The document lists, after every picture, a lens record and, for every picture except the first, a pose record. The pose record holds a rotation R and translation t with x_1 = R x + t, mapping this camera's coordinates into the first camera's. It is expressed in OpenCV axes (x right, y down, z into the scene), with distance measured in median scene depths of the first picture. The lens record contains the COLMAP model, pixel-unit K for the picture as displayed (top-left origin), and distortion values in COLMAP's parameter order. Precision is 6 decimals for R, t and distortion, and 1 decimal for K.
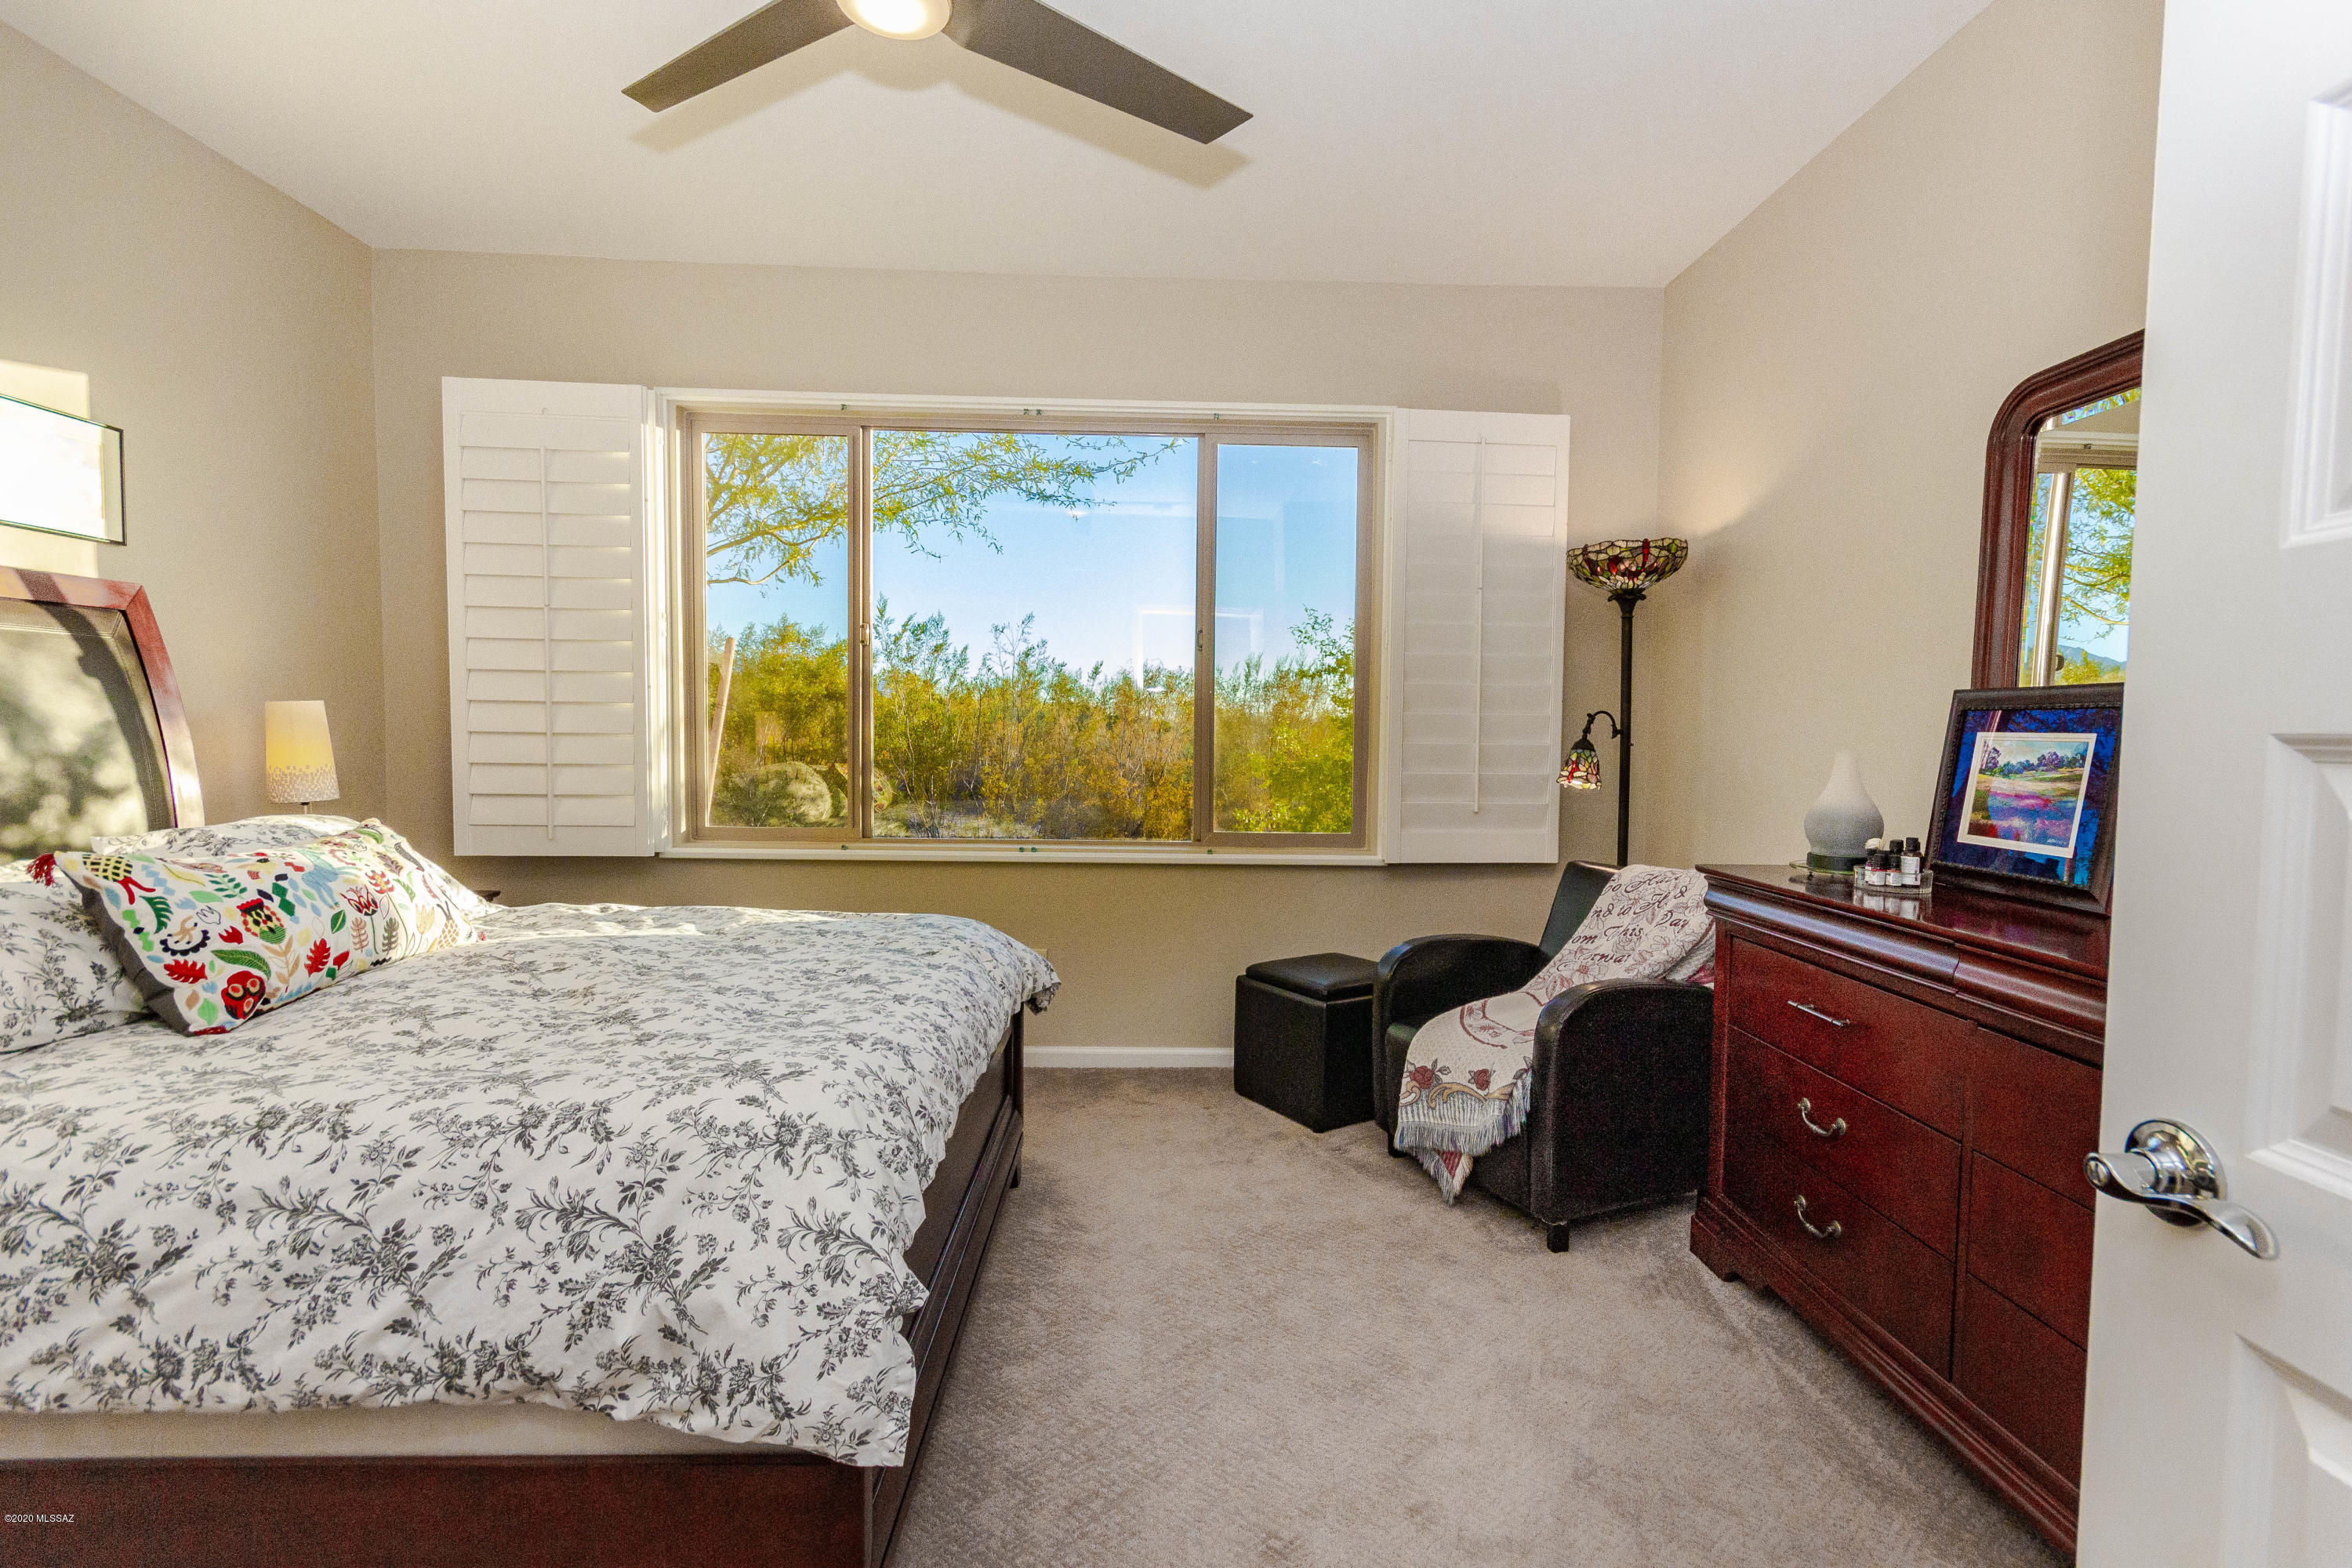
lens RADIAL K [[1101.8, 0, 1189.7], [0, 1101.8, 782.7], [0, 0, 1]] dist [0.004786, -0.000581]
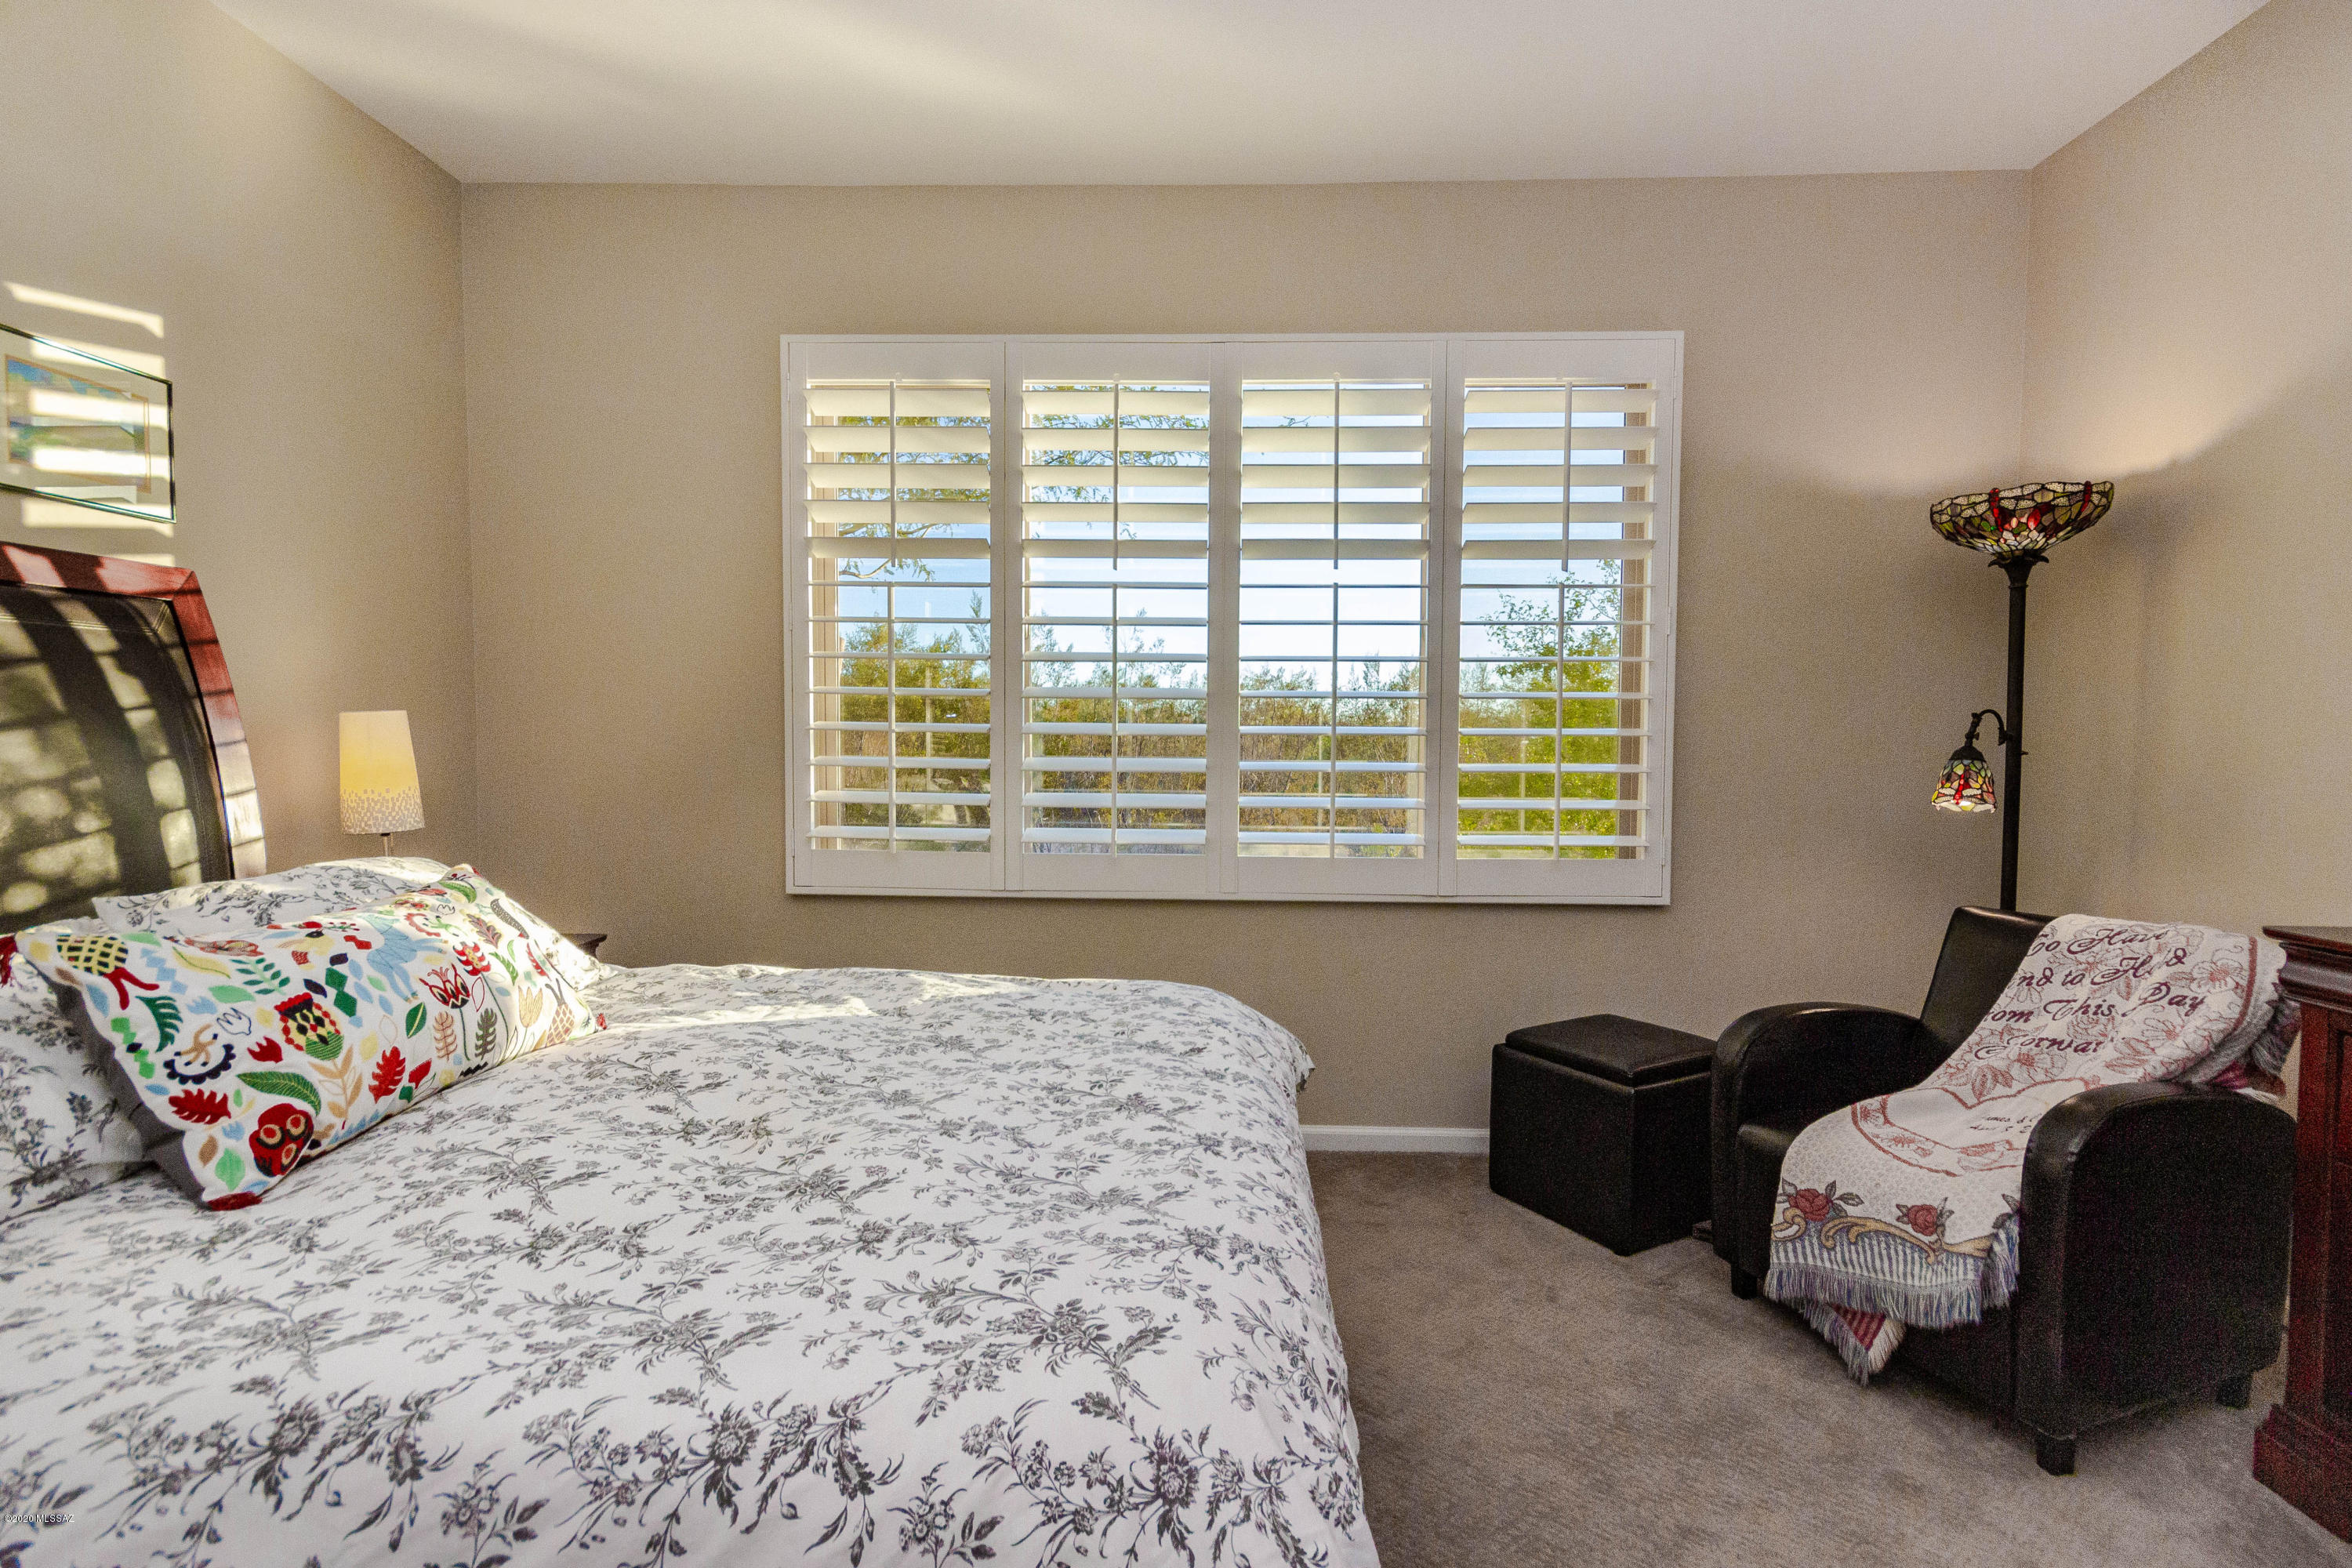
lens RADIAL K [[1105.3, 0, 1168.4], [0, 1105.3, 782.1], [0, 0, 1]] dist [0.003592, 0.000170]
pose [[0.997602, -0.003672, -0.069113, -0.256248], [0.003345, 0.999983, -0.004852, -0.022798], [0.069130, 0.004609, 0.997597, 0.346603]]
